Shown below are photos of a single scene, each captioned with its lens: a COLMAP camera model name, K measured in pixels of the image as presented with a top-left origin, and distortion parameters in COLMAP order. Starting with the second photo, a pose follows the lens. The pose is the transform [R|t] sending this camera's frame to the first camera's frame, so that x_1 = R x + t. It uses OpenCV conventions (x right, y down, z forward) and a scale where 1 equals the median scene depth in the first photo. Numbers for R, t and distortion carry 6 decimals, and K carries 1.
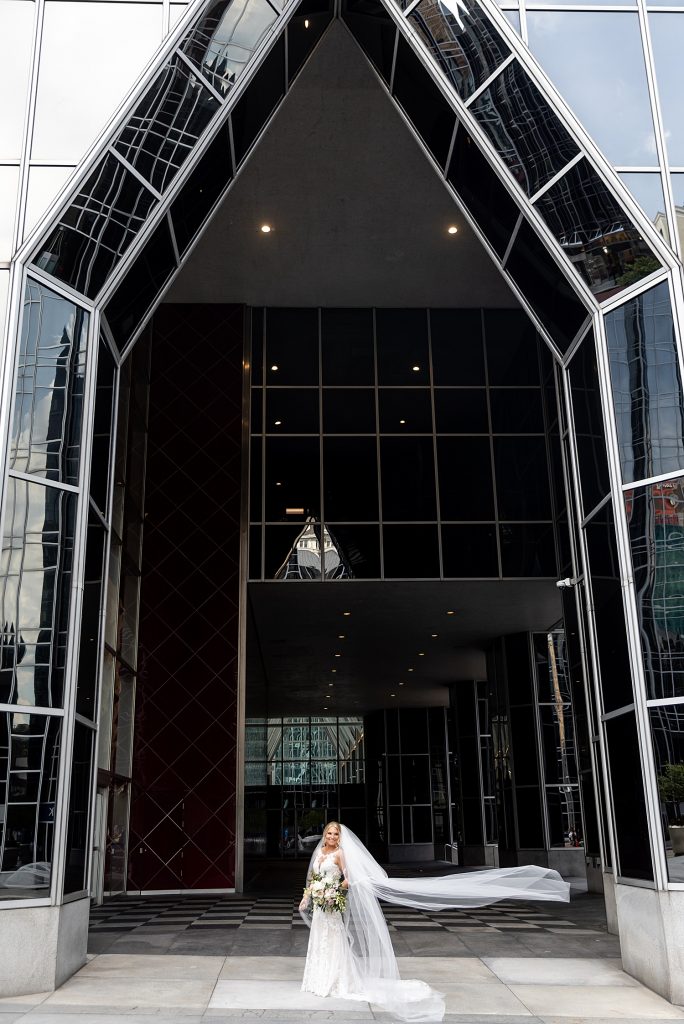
lens RADIAL K [[976.6, 0, 342.0], [0, 976.6, 512.0], [0, 0, 1]] dist [0.003075, 0.000159]
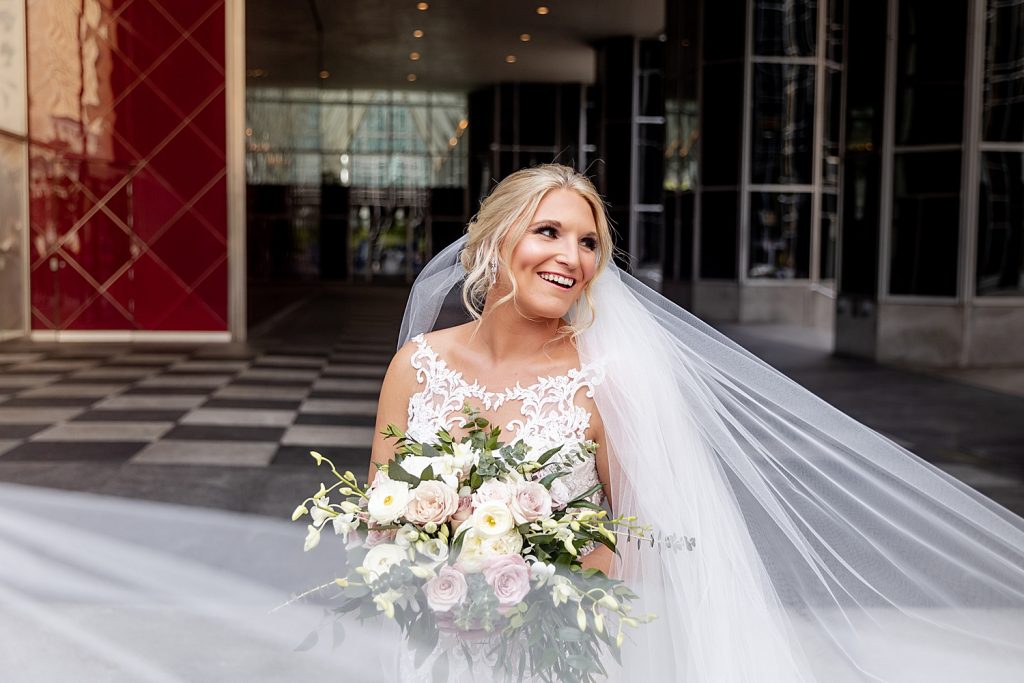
lens RADIAL K [[1198.3, 0, 512.0], [0, 1198.3, 341.5], [0, 0, 1]] dist [-0.007862, -0.004433]
pose [[0.997519, 0.027318, 0.064883, 0.004761], [-0.049813, 0.925154, 0.376308, 0.061256], [-0.049747, -0.378607, 0.924220, 0.177515]]
